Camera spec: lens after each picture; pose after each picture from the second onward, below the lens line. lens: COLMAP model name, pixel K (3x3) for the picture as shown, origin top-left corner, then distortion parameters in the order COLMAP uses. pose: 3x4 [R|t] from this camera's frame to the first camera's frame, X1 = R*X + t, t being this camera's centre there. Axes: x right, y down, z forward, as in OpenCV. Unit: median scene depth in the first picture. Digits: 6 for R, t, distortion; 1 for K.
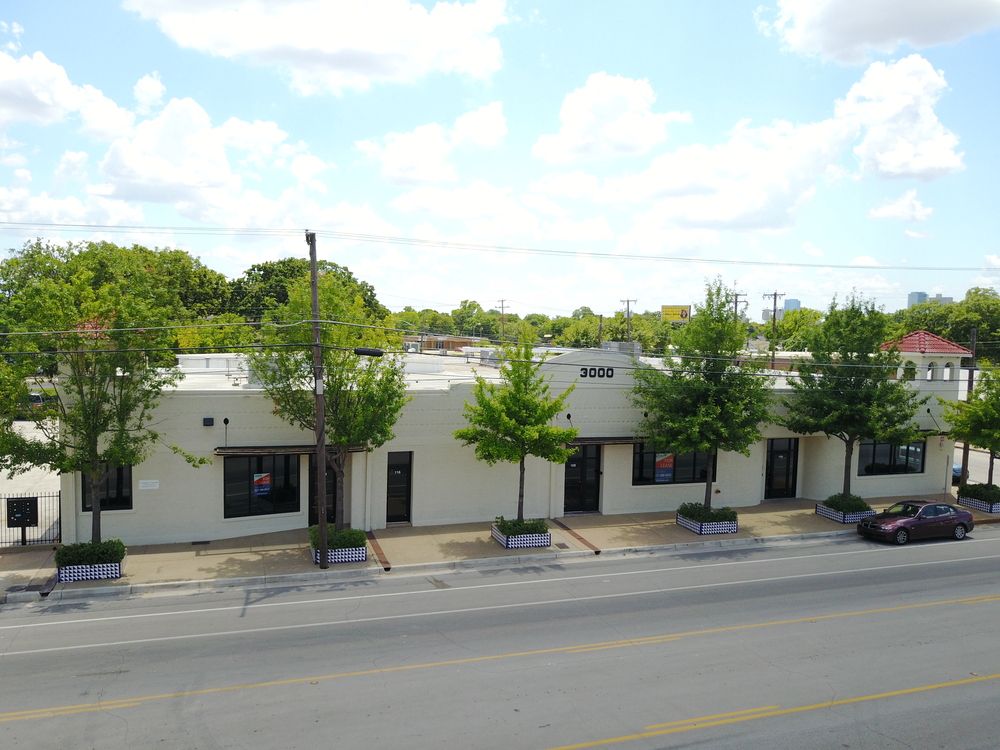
lens RADIAL K [[790.3, 0, 495.9], [0, 790.3, 383.6], [0, 0, 1]] dist [-0.010909, 0.013307]
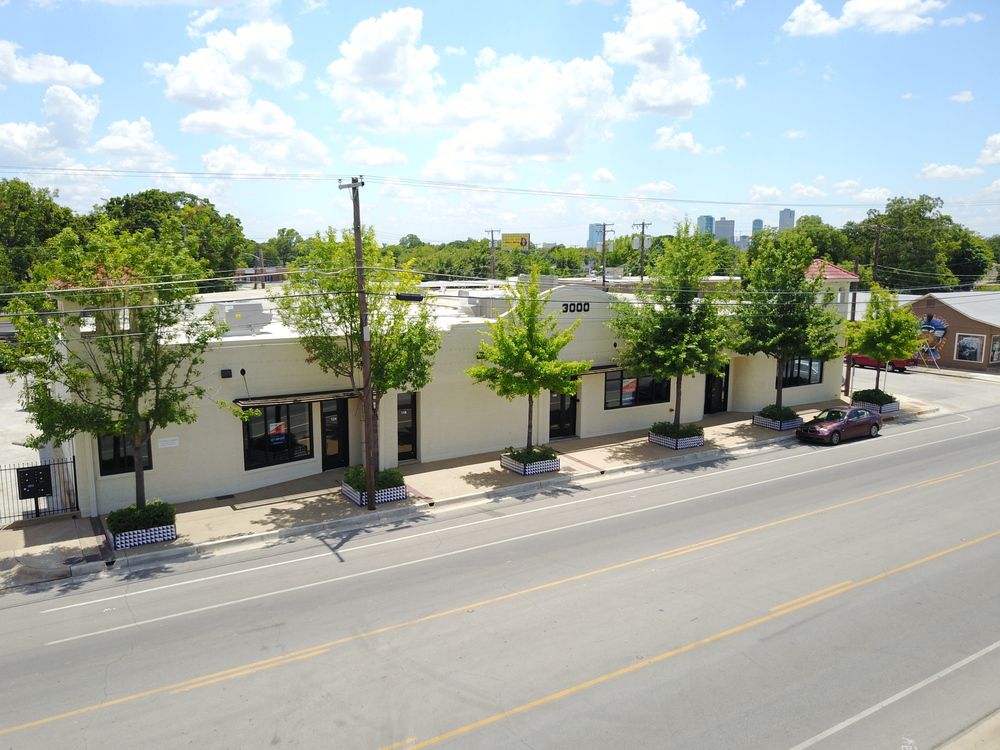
lens RADIAL K [[790.3, 0, 493.9], [0, 790.3, 380.9], [0, 0, 1]] dist [-0.010909, 0.013307]
pose [[0.970397, -0.057263, 0.234627, -0.267846], [0.036330, 0.995041, 0.092595, -0.020330], [-0.238766, -0.081330, 0.967665, -0.017852]]
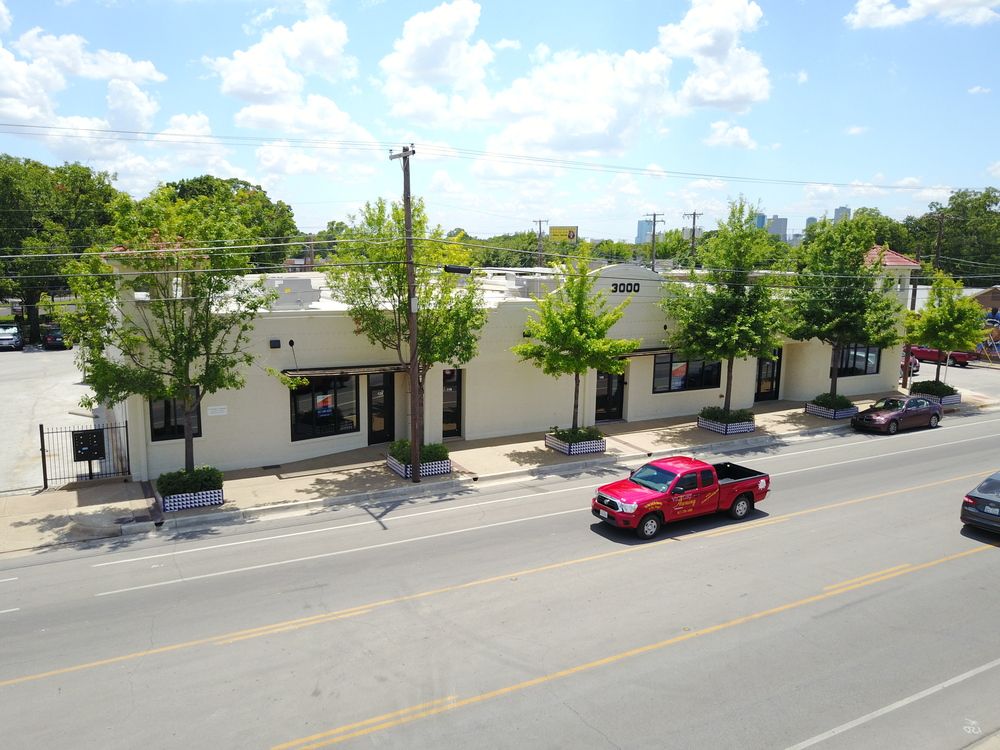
lens RADIAL K [[790.3, 0, 494.3], [0, 790.3, 380.5], [0, 0, 1]] dist [-0.010909, 0.013307]
pose [[0.982988, -0.037954, 0.179706, -0.269512], [0.021099, 0.995274, 0.094787, 0.006165], [-0.182454, -0.089383, 0.979143, -0.010636]]
